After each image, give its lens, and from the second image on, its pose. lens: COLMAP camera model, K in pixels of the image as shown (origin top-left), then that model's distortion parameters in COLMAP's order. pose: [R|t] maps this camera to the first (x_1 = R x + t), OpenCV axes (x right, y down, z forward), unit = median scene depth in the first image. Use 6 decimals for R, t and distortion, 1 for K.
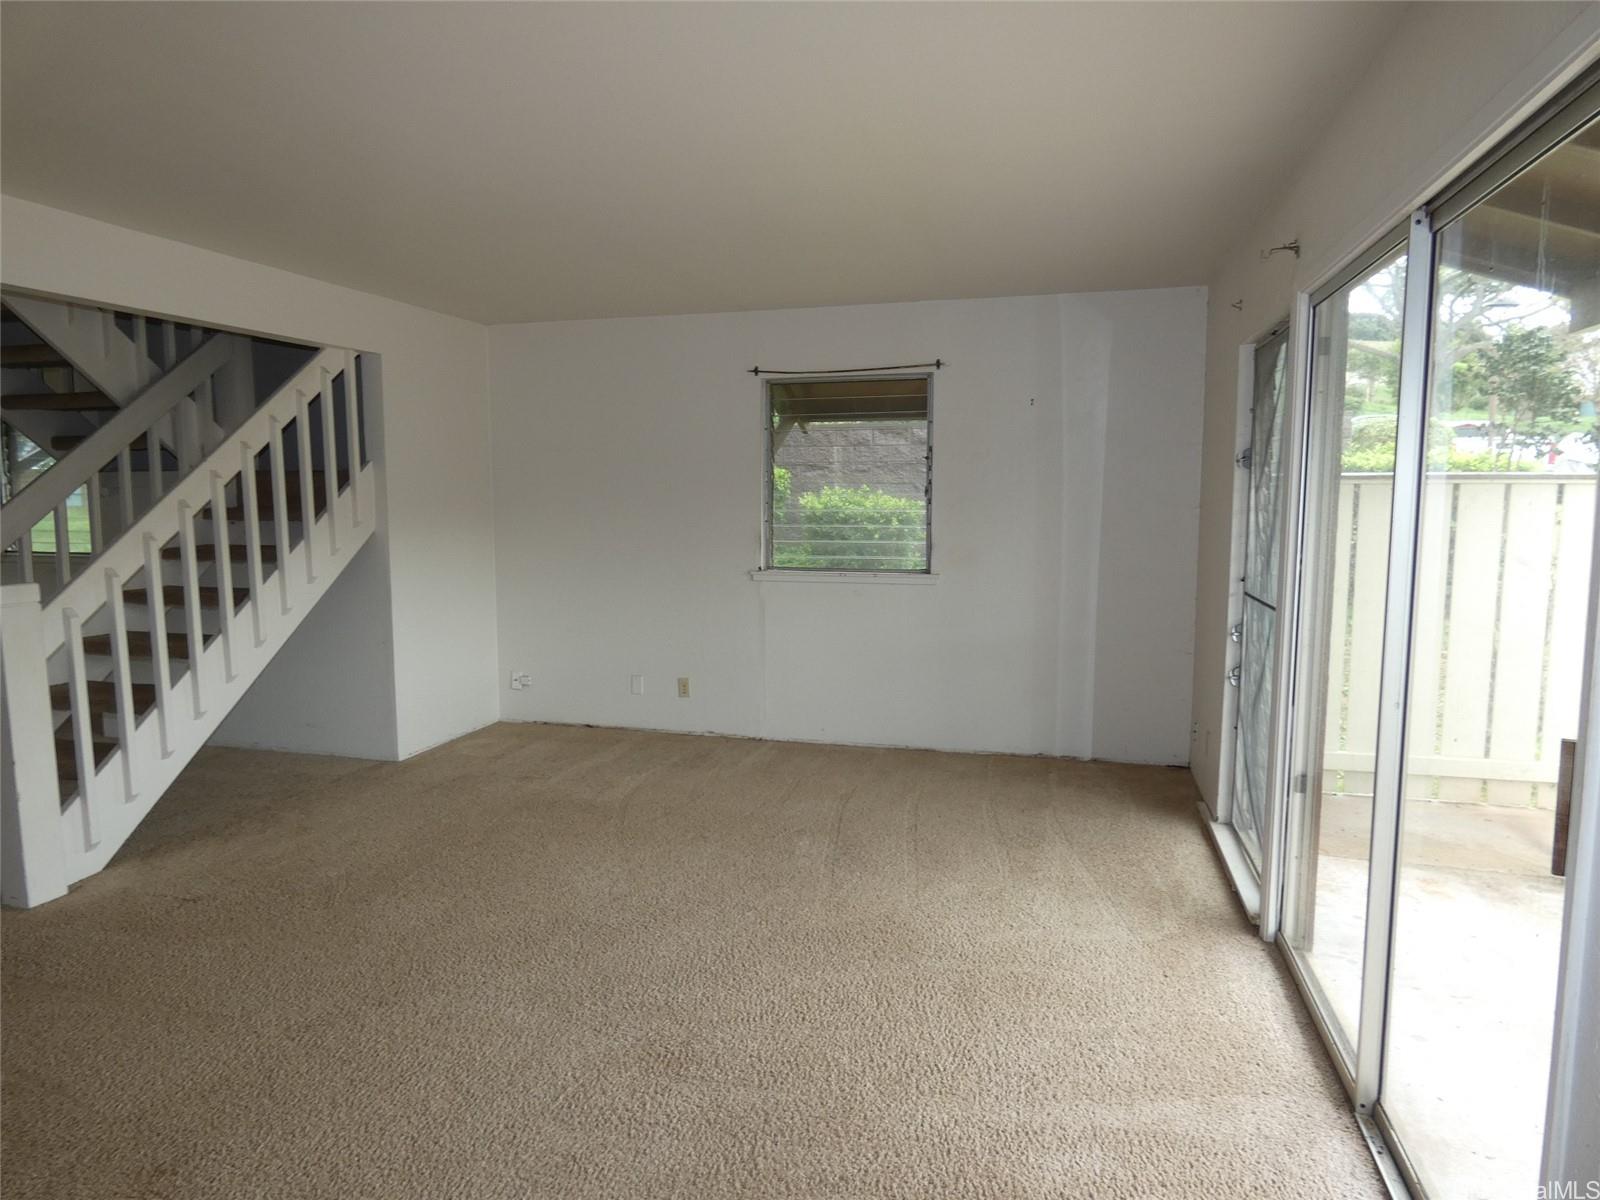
lens RADIAL K [[973.5, 0, 796.7], [0, 973.5, 606.7], [0, 0, 1]] dist [0.008262, 0.000546]
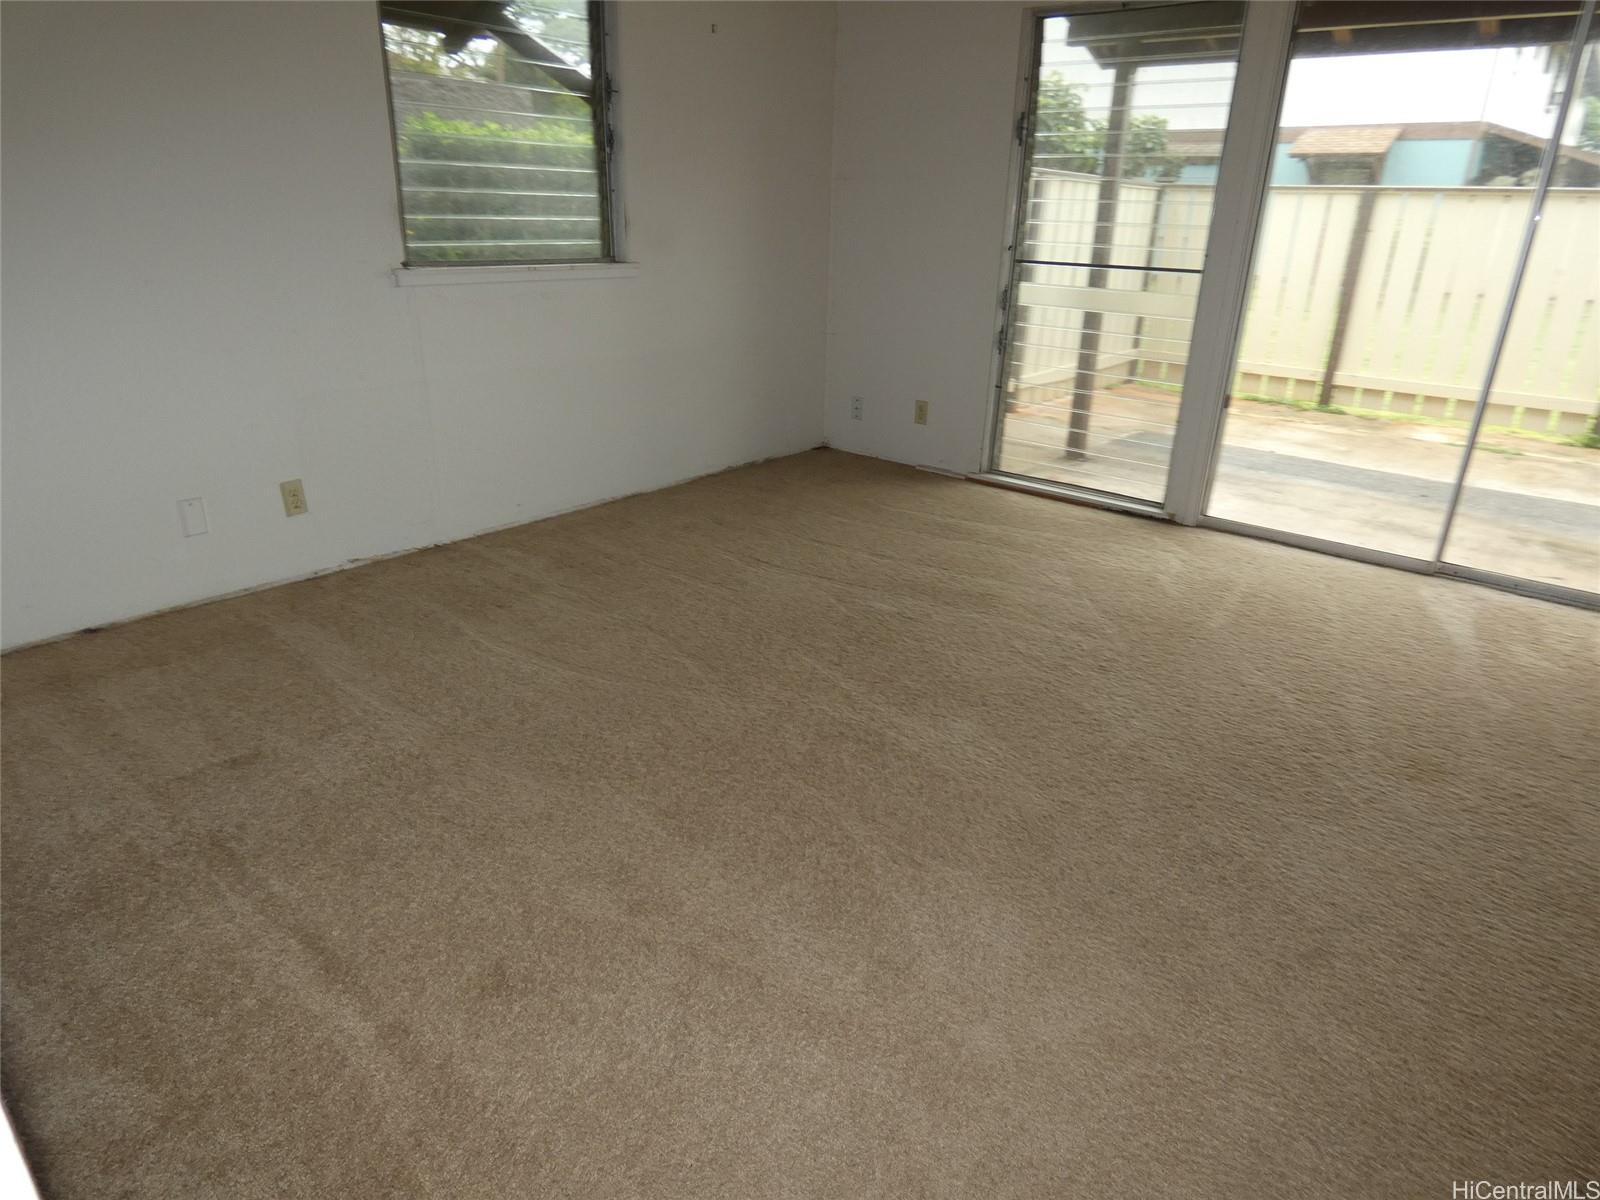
lens RADIAL K [[973.5, 0, 801.0], [0, 973.5, 595.2], [0, 0, 1]] dist [0.008262, 0.000546]
pose [[0.382677, -0.324648, 0.864963, -0.538670], [0.066922, 0.943508, 0.324521, -0.027199], [-0.921455, -0.066301, 0.382785, 0.559585]]
